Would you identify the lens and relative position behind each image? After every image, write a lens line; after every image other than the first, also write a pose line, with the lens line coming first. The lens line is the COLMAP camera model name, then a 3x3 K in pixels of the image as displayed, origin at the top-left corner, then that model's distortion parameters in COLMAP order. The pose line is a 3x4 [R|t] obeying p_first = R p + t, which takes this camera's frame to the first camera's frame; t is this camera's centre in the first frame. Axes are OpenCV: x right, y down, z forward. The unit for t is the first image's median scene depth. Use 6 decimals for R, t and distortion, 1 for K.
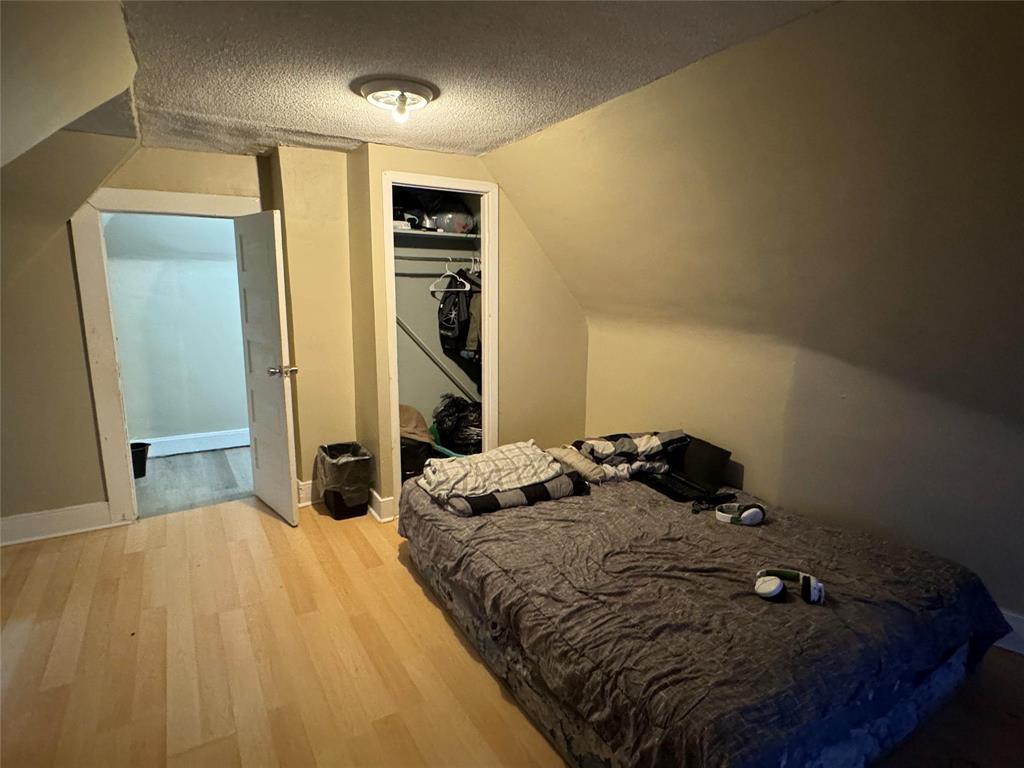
lens RADIAL K [[556.2, 0, 512.0], [0, 556.2, 384.0], [0, 0, 1]] dist [-0.000172, -0.000336]
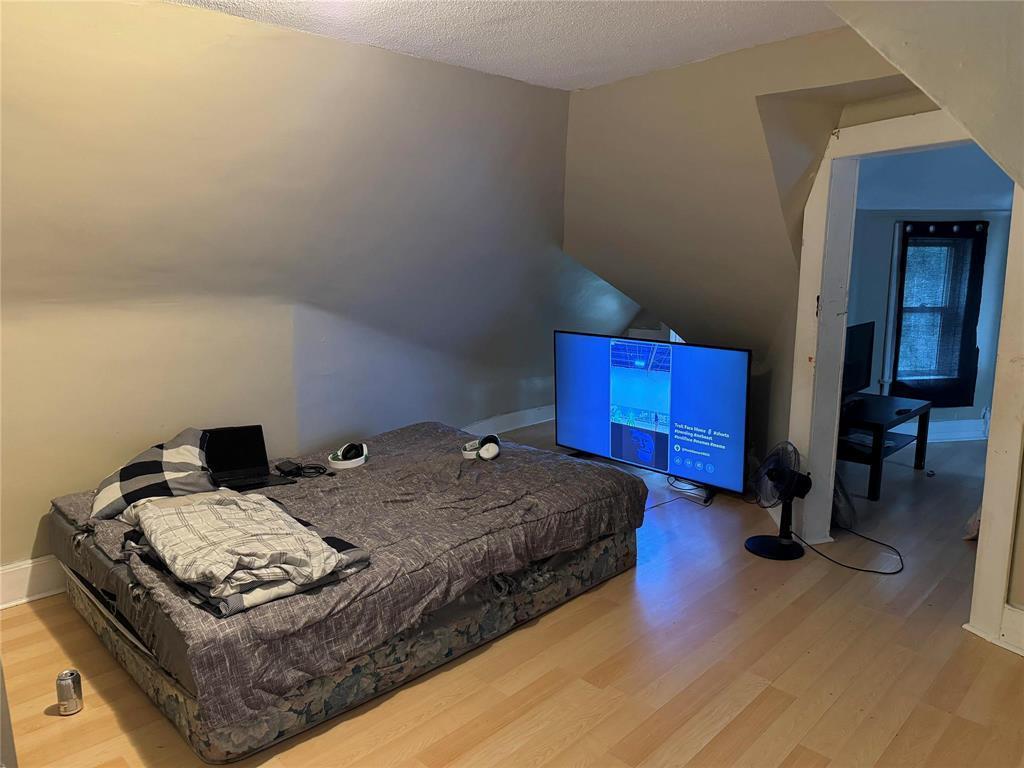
lens RADIAL K [[724.5, 0, 512.0], [0, 724.5, 384.0], [0, 0, 1]] dist [0.001745, 0.001377]
pose [[-0.241963, -0.178930, 0.953645, -1.002161], [0.190643, 0.954924, 0.227541, -0.166772], [-0.951372, 0.236862, -0.196945, 0.959381]]
